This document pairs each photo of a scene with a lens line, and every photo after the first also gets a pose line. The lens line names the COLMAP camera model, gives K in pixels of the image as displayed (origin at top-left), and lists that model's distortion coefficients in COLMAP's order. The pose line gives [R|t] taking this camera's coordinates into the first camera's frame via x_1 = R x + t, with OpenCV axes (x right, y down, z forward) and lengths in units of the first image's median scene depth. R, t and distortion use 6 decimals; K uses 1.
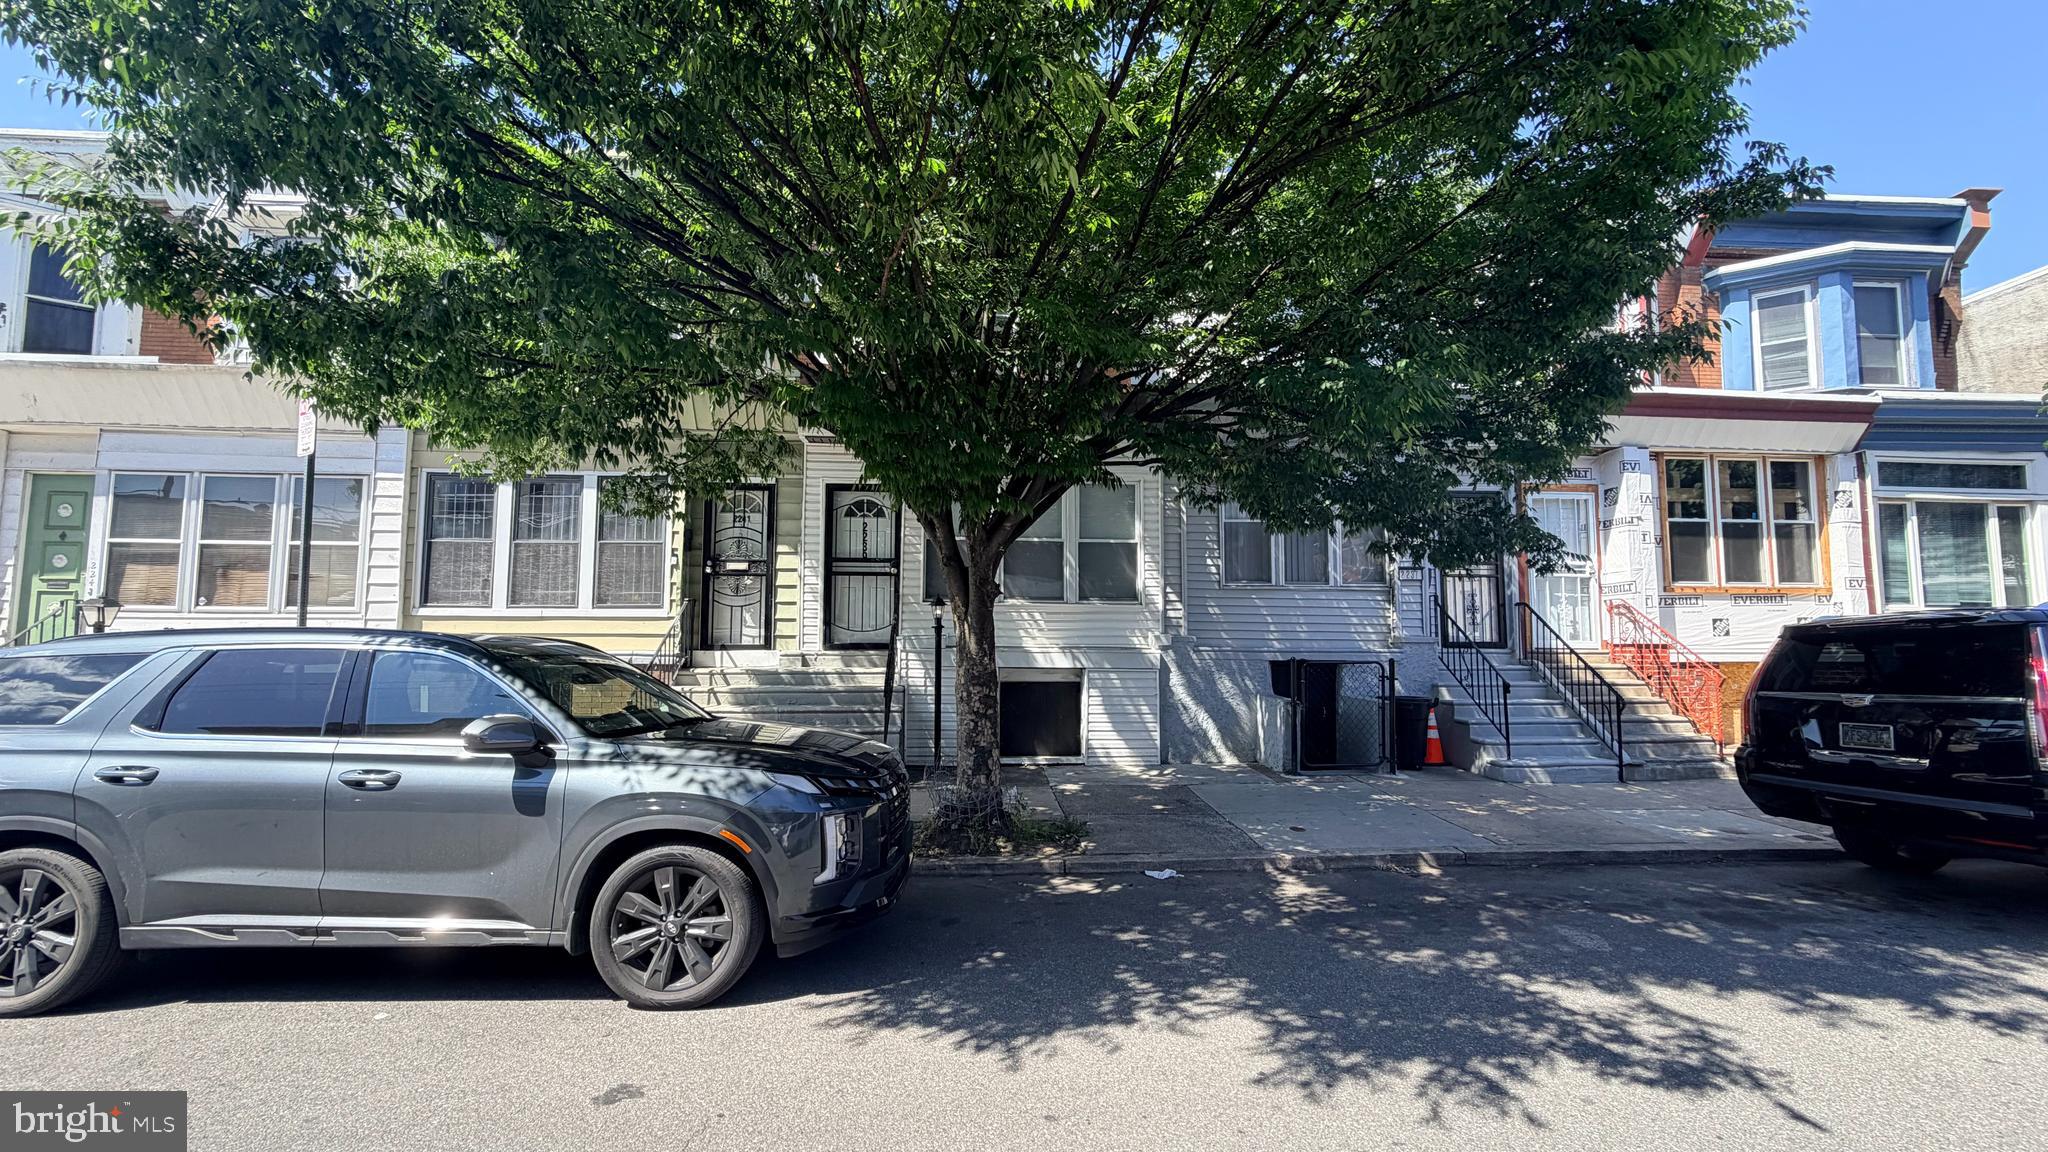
lens RADIAL K [[811.0, 0, 1014.7], [0, 811.0, 572.6], [0, 0, 1]] dist [-0.003932, 0.000574]
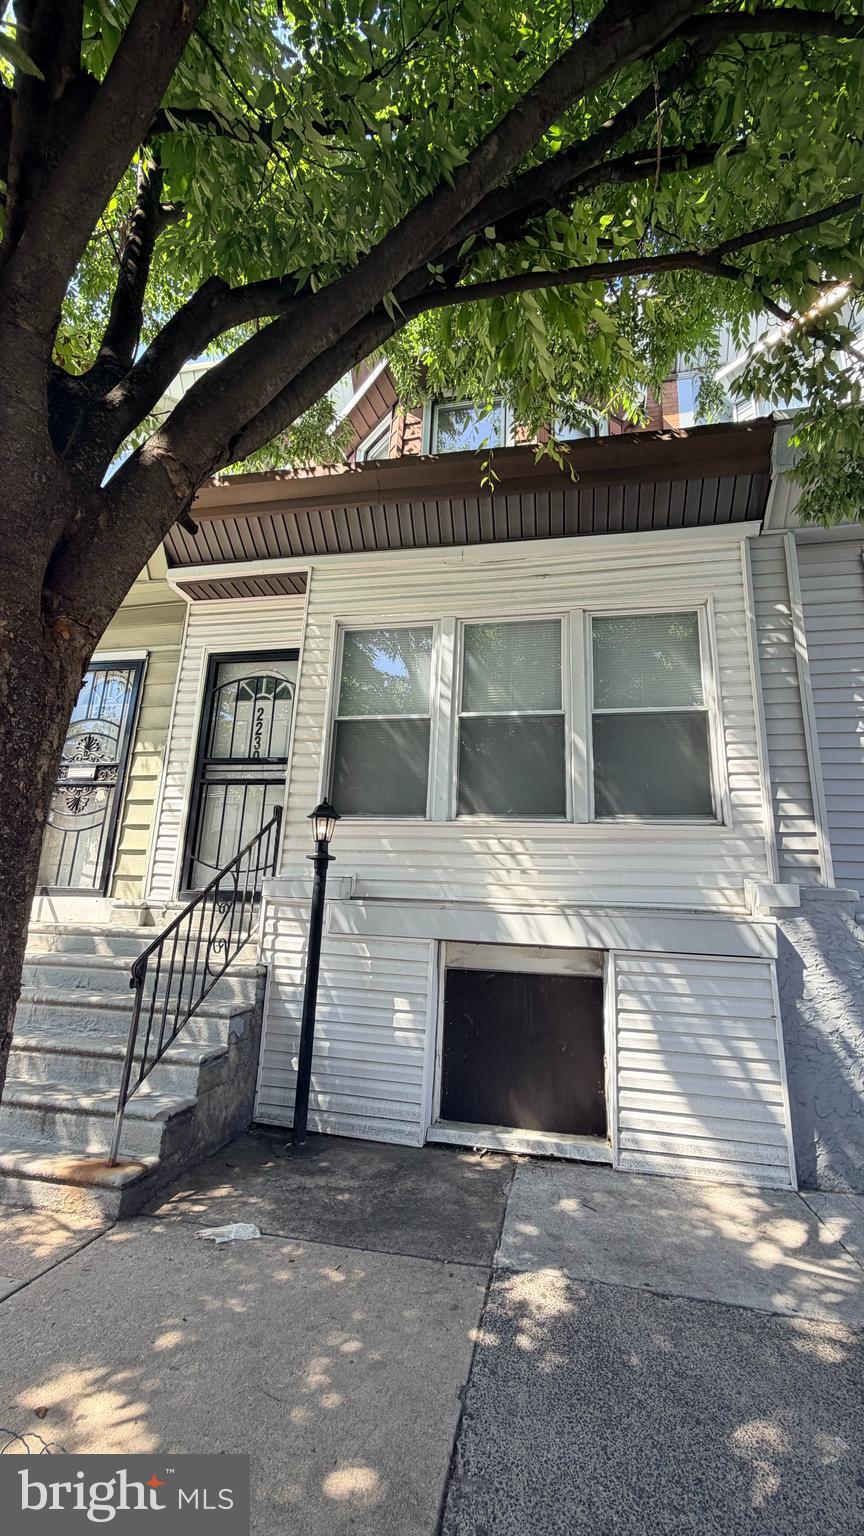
lens RADIAL K [[608.3, 0, 425.7], [0, 608.3, 774.2], [0, 0, 1]] dist [-0.003932, 0.000574]
pose [[0.961656, -0.030192, -0.272590, 0.081613], [-0.016729, 0.985613, -0.168186, 0.075219], [0.273746, 0.166297, 0.947316, 0.588332]]
